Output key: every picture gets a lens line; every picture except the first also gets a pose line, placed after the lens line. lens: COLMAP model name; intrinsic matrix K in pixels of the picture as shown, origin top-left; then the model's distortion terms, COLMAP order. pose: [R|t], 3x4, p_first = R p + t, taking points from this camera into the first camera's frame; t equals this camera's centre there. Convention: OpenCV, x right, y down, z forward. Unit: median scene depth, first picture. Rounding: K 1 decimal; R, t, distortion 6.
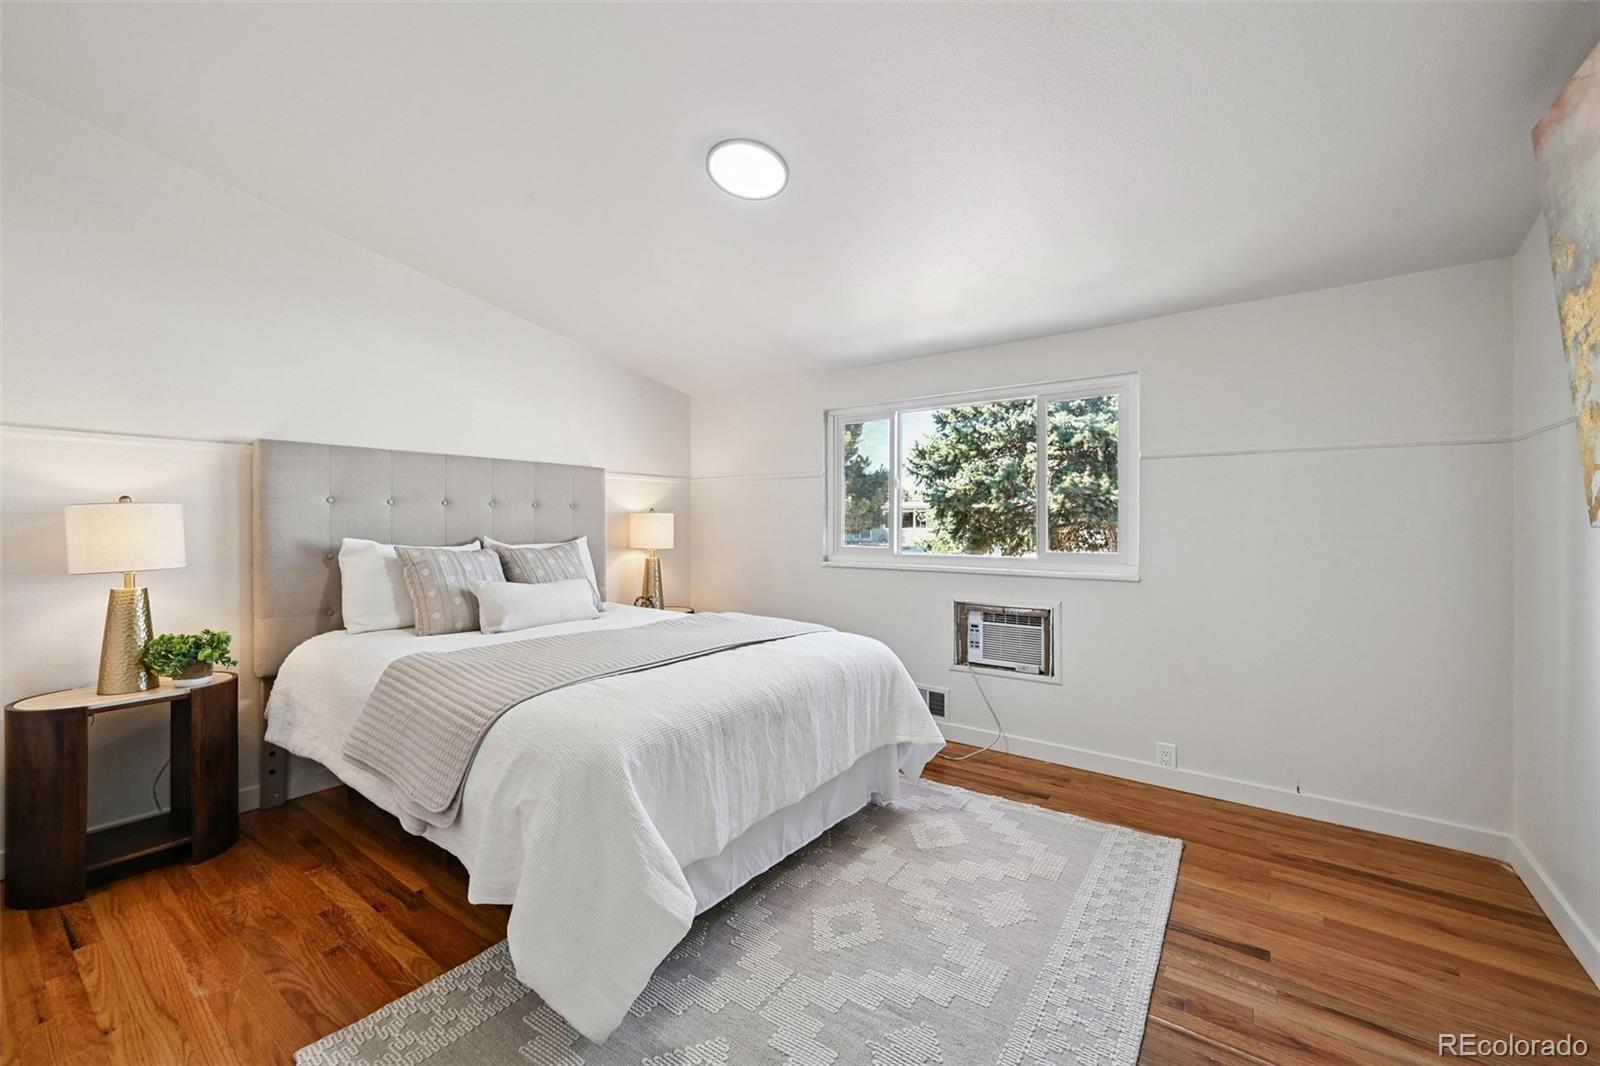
lens RADIAL K [[661.2, 0, 771.5], [0, 661.2, 523.9], [0, 0, 1]] dist [-0.006428, 0.001672]
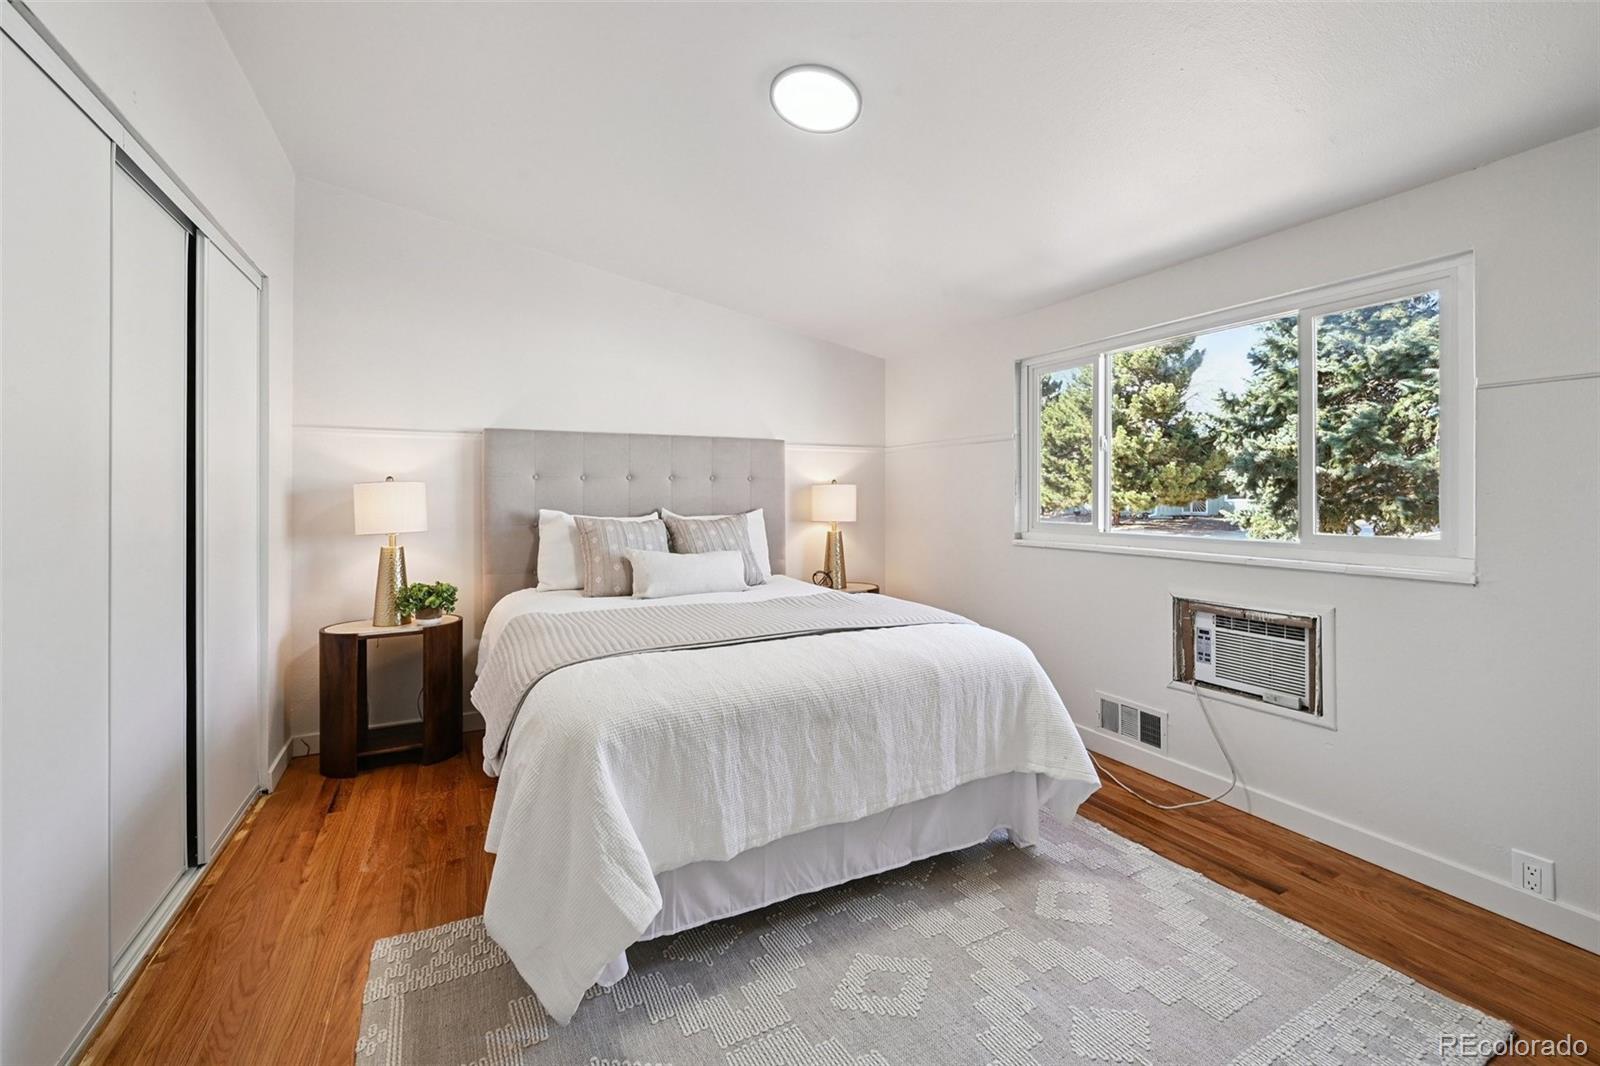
lens RADIAL K [[661.2, 0, 775.9], [0, 661.2, 494.9], [0, 0, 1]] dist [-0.006428, 0.001672]
pose [[0.890782, -0.004728, -0.454407, 0.274328], [0.003847, 0.999989, -0.002864, 0.001182], [0.454415, 0.000803, 0.890790, 0.155320]]
